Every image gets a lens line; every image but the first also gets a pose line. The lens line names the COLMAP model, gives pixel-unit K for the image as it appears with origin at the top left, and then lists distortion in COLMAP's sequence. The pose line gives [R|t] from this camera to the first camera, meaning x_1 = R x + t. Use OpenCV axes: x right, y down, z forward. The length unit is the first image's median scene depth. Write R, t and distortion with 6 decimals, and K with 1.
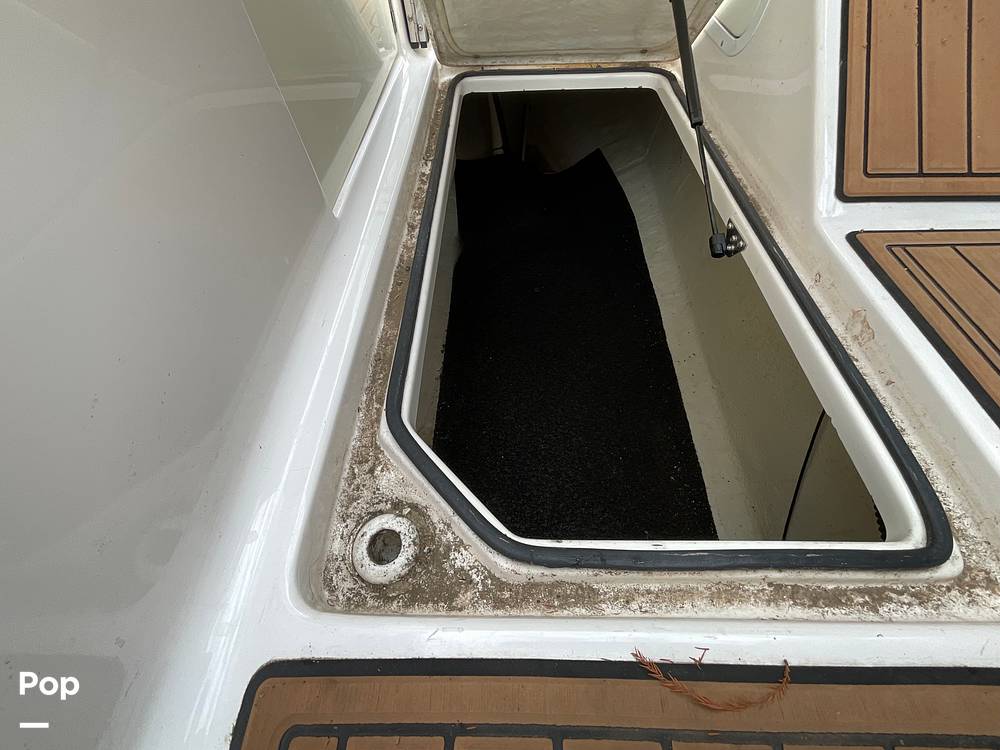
lens RADIAL K [[408.0, 0, 503.4], [0, 408.0, 376.9], [0, 0, 1]] dist [0.008973, -0.003595]
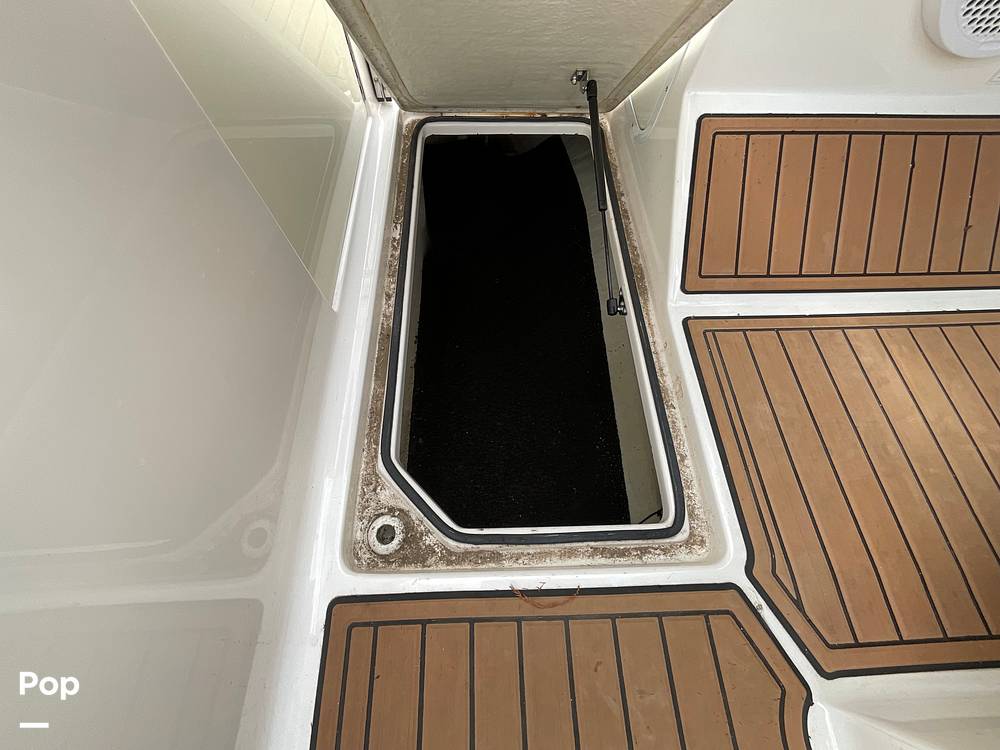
lens RADIAL K [[408.0, 0, 504.6], [0, 408.0, 376.7], [0, 0, 1]] dist [0.008973, -0.003595]
pose [[0.998049, -0.012323, 0.061209, 0.125863], [0.002645, 0.987794, 0.155745, -0.536948], [-0.062381, -0.155279, 0.985899, -0.680355]]
